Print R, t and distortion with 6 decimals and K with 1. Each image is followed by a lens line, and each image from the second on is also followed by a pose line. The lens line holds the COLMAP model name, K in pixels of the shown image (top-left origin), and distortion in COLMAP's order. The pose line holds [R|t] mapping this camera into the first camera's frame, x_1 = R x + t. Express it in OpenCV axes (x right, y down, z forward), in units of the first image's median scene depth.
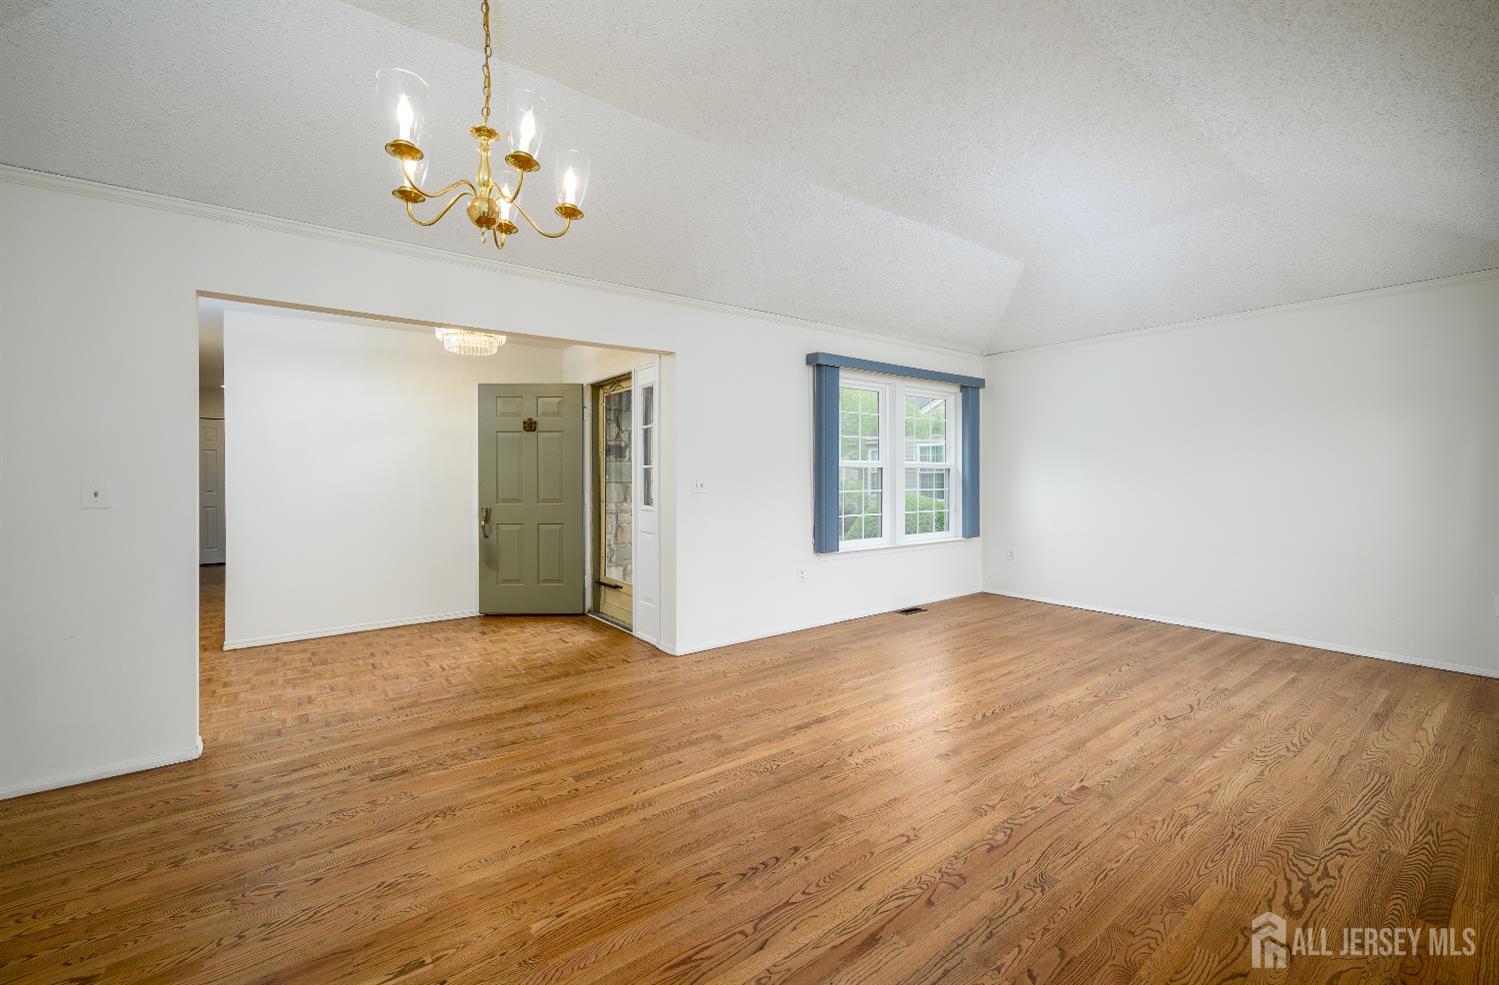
lens RADIAL K [[611.5, 0, 750.0], [0, 611.5, 477.8], [0, 0, 1]] dist [0.001045, 0.000086]
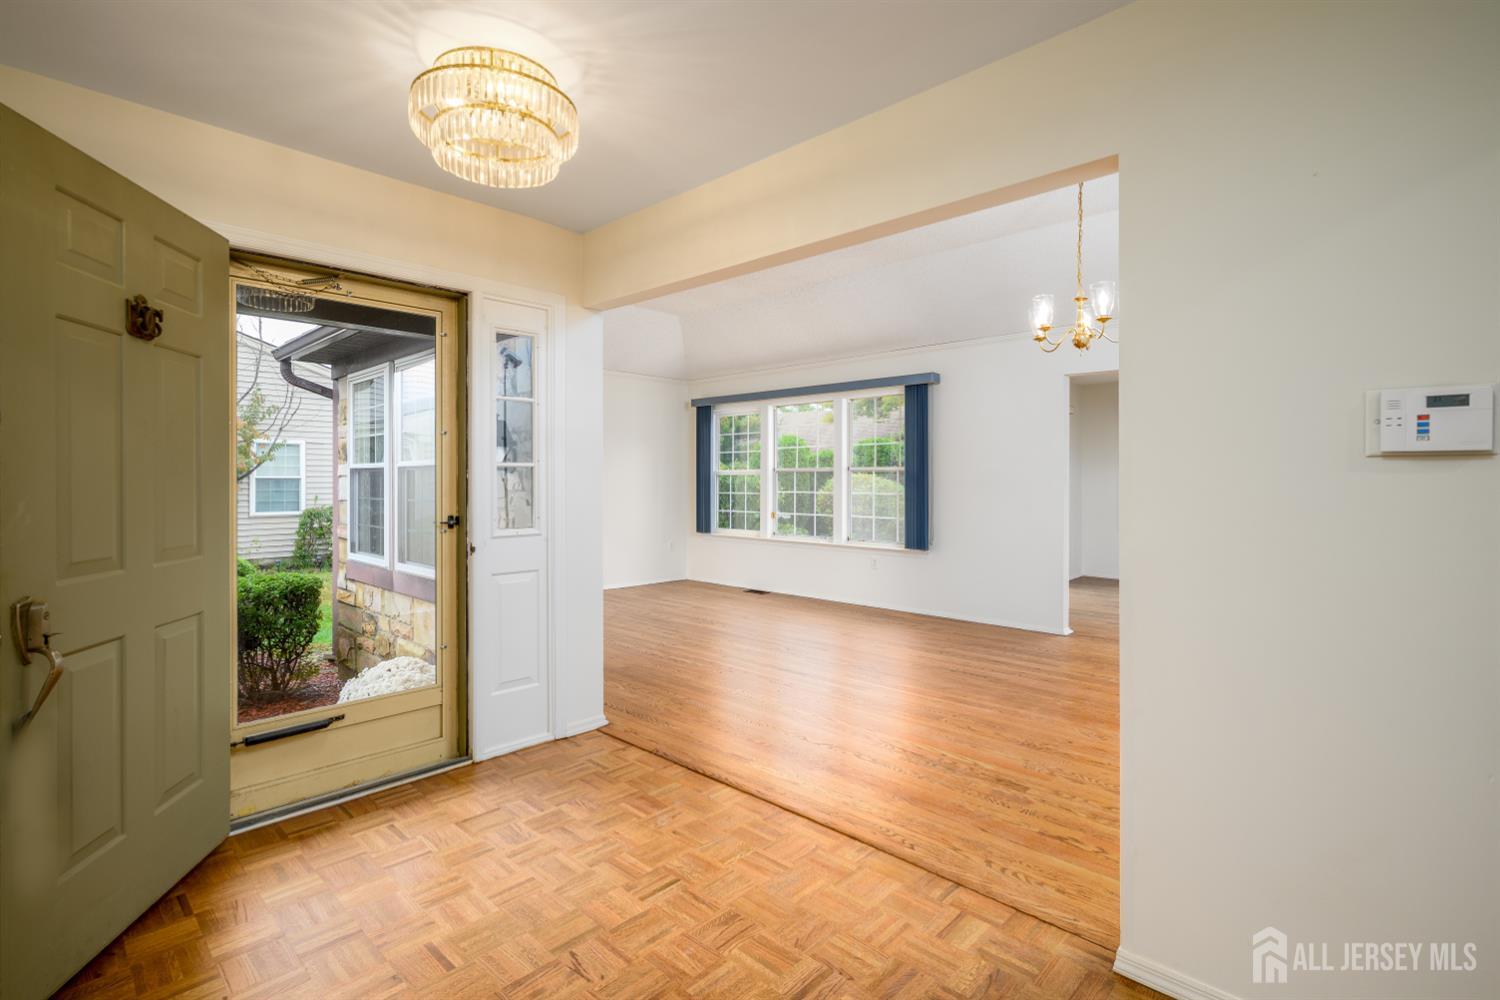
lens RADIAL K [[717.0, 0, 750.3], [0, 717.0, 482.1], [0, 0, 1]] dist [0.000943, 0.000018]
pose [[-0.163830, -0.000219, 0.986489, -1.619658], [0.004382, 0.999990, 0.000950, -0.002303], [-0.986479, 0.004478, -0.163827, 1.564420]]
